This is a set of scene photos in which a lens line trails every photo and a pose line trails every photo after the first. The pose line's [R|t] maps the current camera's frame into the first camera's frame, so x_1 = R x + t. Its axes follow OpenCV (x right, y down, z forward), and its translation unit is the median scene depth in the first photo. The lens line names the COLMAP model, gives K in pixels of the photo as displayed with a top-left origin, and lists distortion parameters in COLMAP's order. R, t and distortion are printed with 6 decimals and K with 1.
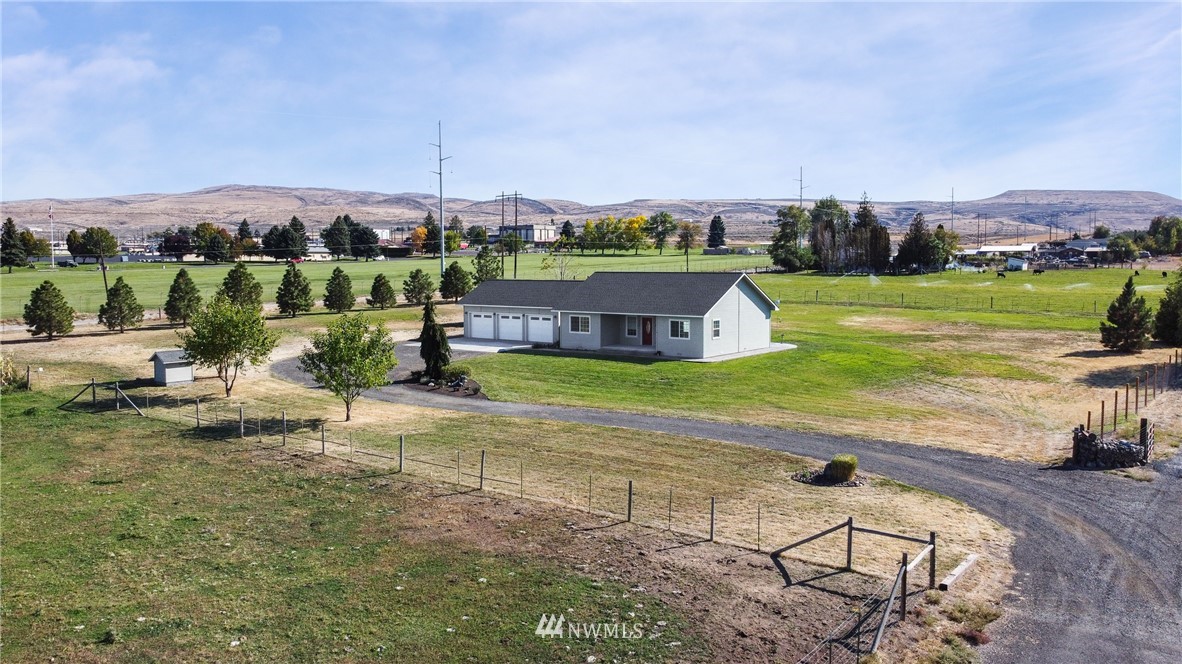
lens RADIAL K [[892.8, 0, 591.0], [0, 892.8, 332.0], [0, 0, 1]] dist [-0.000728, -0.000103]
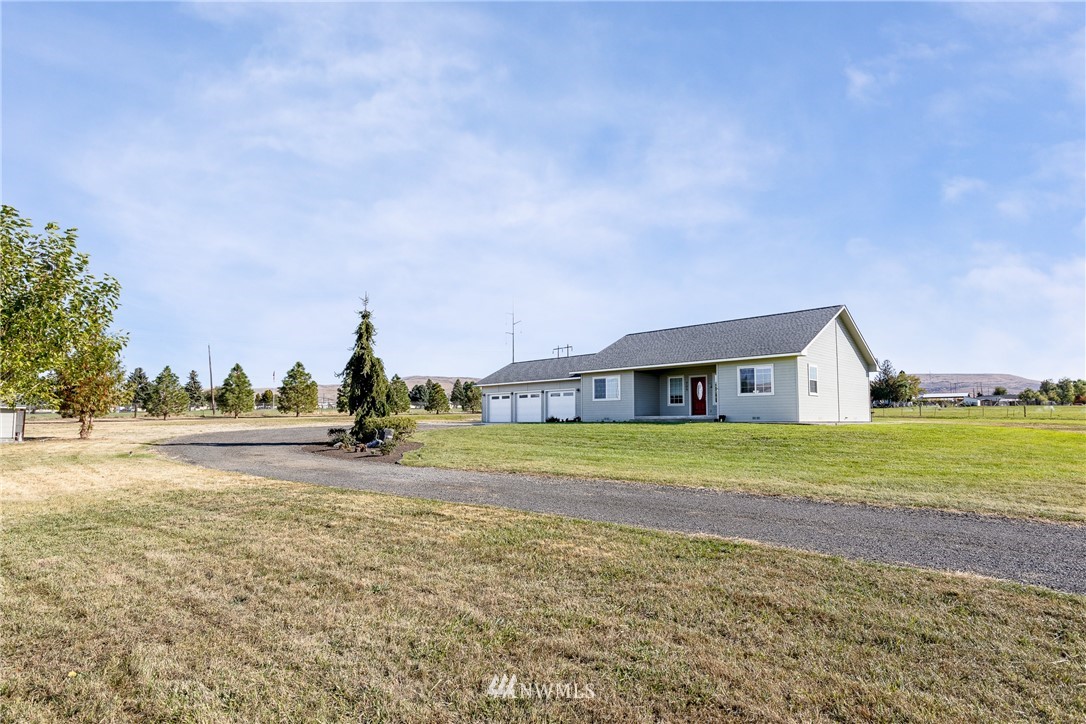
lens RADIAL K [[550.8, 0, 543.0], [0, 550.8, 362.0], [0, 0, 1]] dist [0.000762, 0.000146]
pose [[0.989094, -0.013981, -0.146620, 0.003327], [-0.012950, 0.983374, -0.181127, 0.054188], [0.146714, 0.181050, 0.972469, 0.525527]]
